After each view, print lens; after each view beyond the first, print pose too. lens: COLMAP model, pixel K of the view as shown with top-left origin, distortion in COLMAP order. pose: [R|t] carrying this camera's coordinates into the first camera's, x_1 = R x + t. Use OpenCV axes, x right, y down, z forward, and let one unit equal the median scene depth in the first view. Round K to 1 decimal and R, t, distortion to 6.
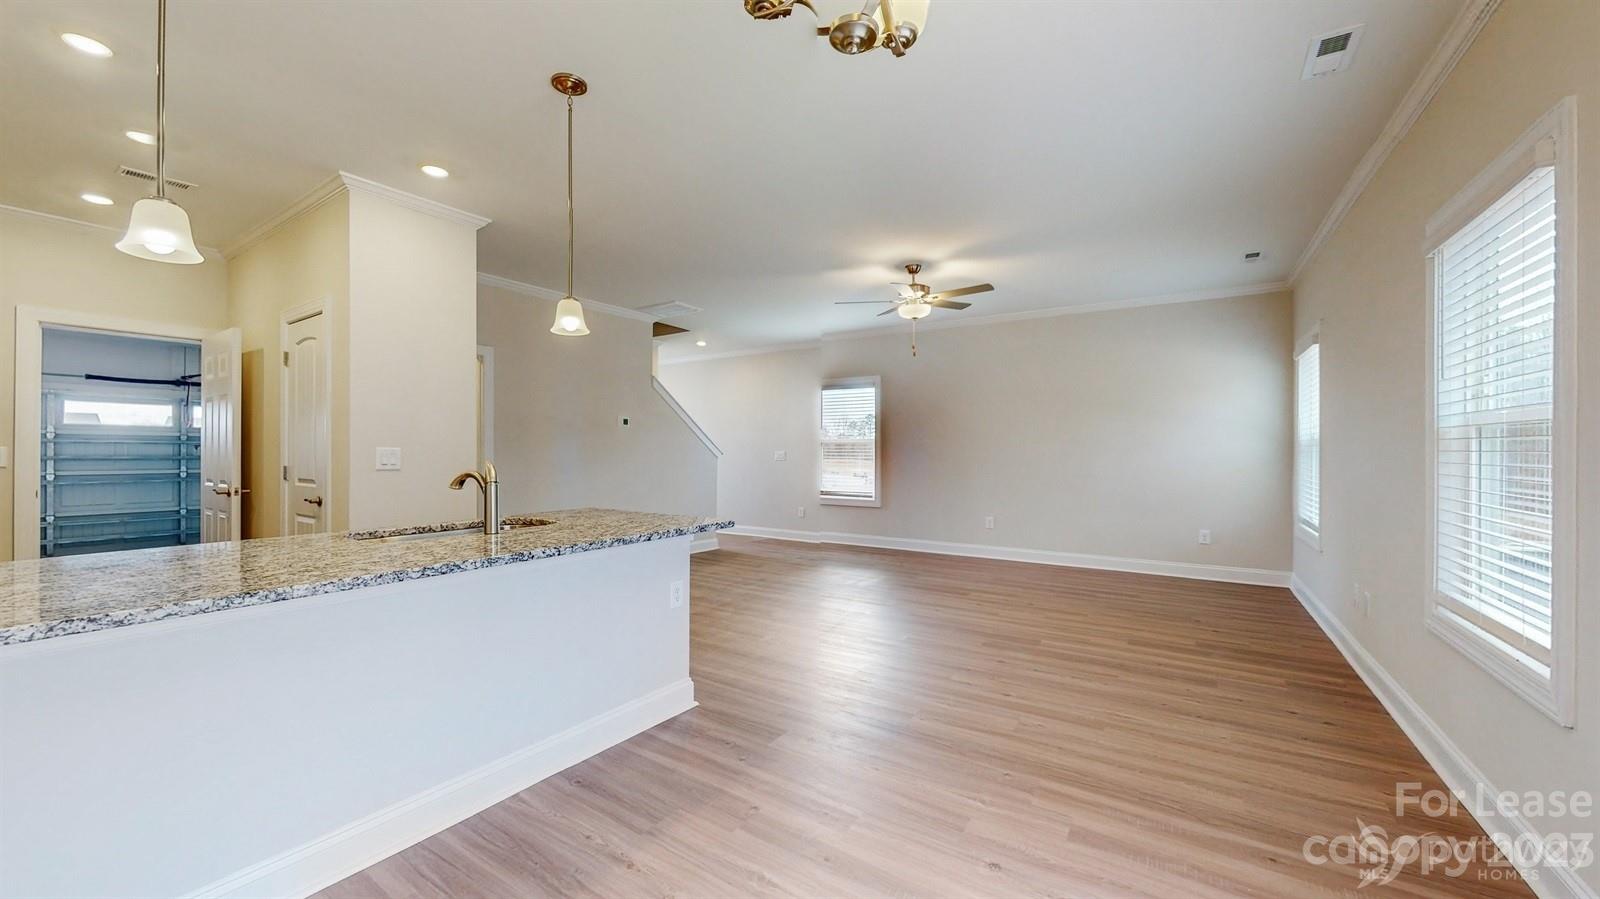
lens RADIAL K [[581.8, 0, 795.6], [0, 581.8, 451.3], [0, 0, 1]] dist [-0.001035, 0.000151]
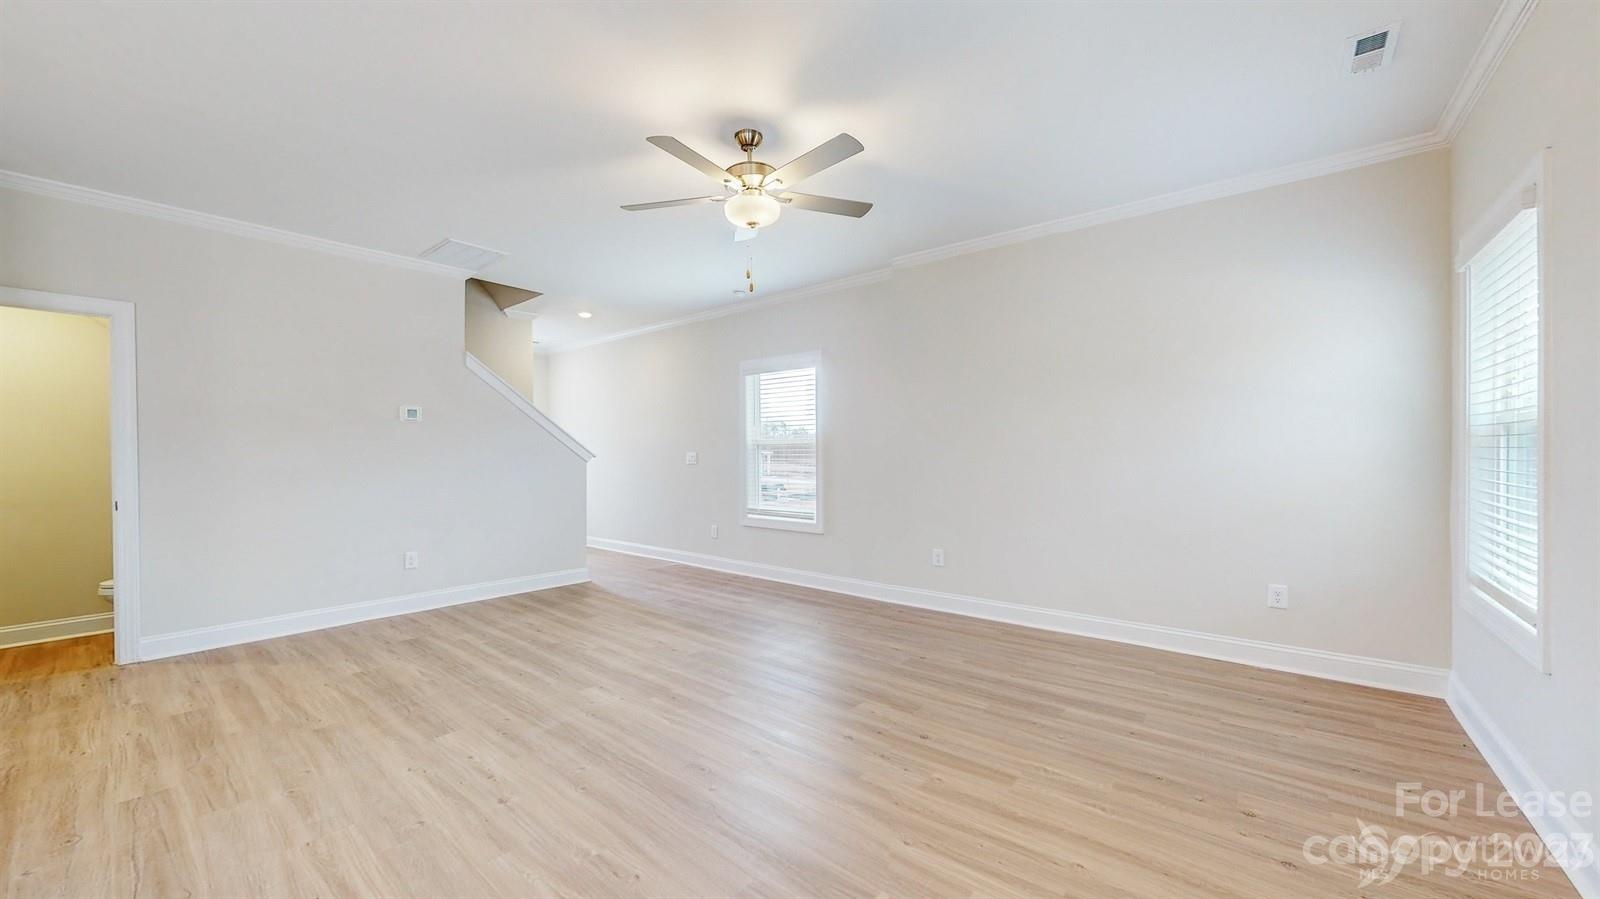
lens RADIAL K [[581.8, 0, 798.6], [0, 581.8, 448.5], [0, 0, 1]] dist [-0.001035, 0.000151]
pose [[0.996134, 0.000924, -0.087836, 0.307611], [-0.001919, 0.999935, -0.011242, 0.007056], [0.087820, 0.011367, 0.996071, 0.419651]]
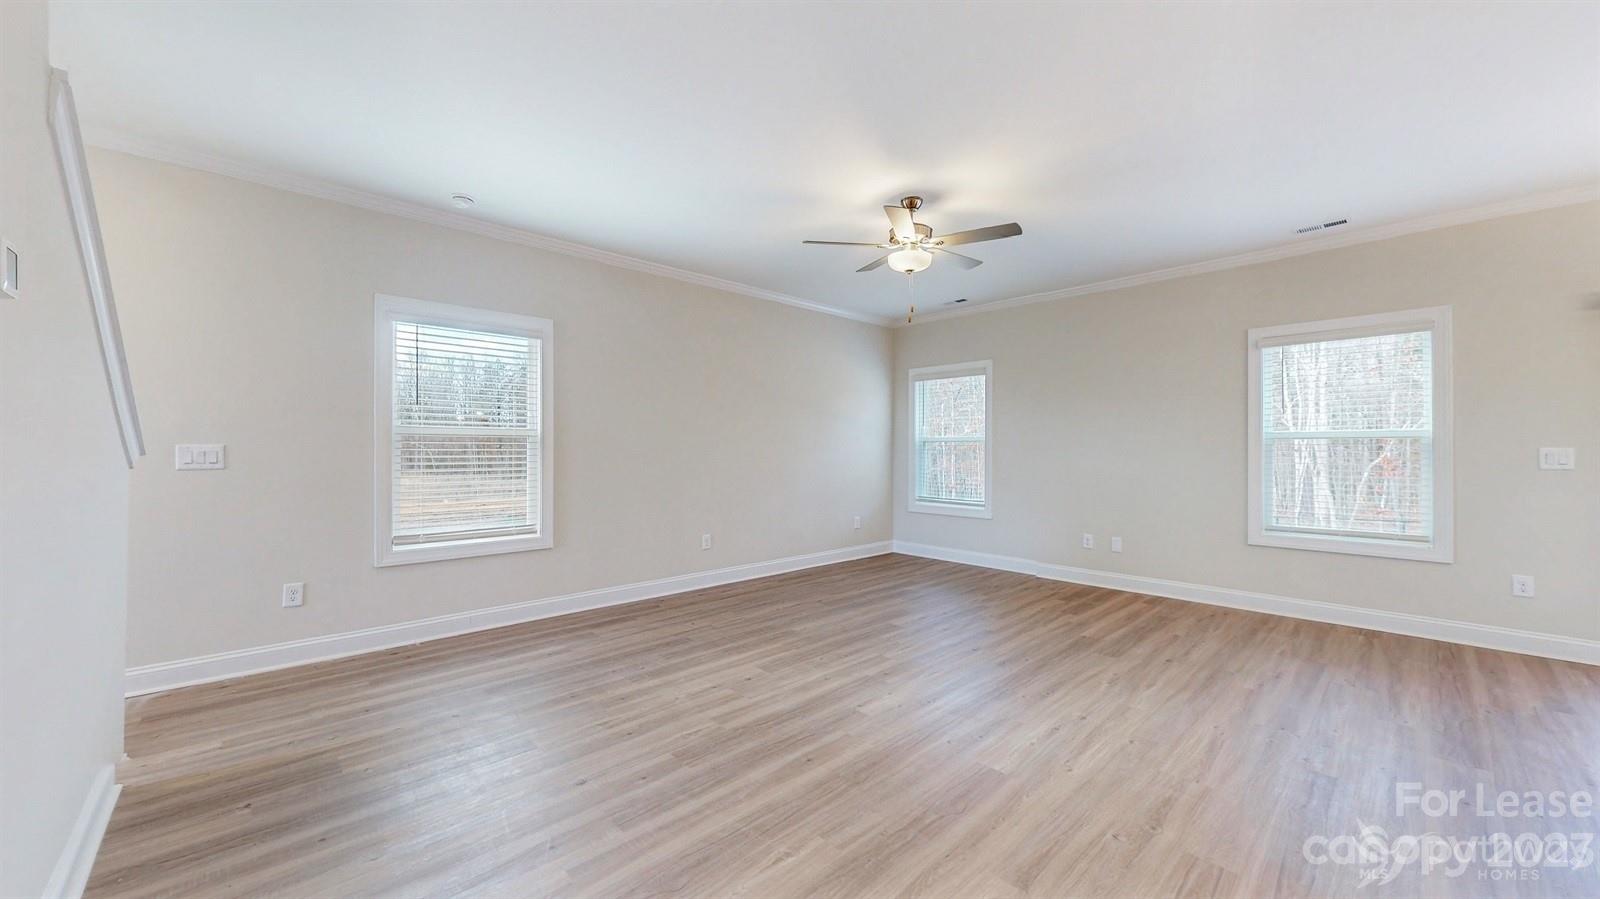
lens RADIAL K [[581.8, 0, 792.4], [0, 581.8, 452.3], [0, 0, 1]] dist [-0.001035, 0.000151]
pose [[0.213698, 0.005217, 0.976886, -0.496434], [-0.004242, 0.999981, -0.004412, 0.011122], [-0.976891, -0.003201, 0.213716, 0.946919]]
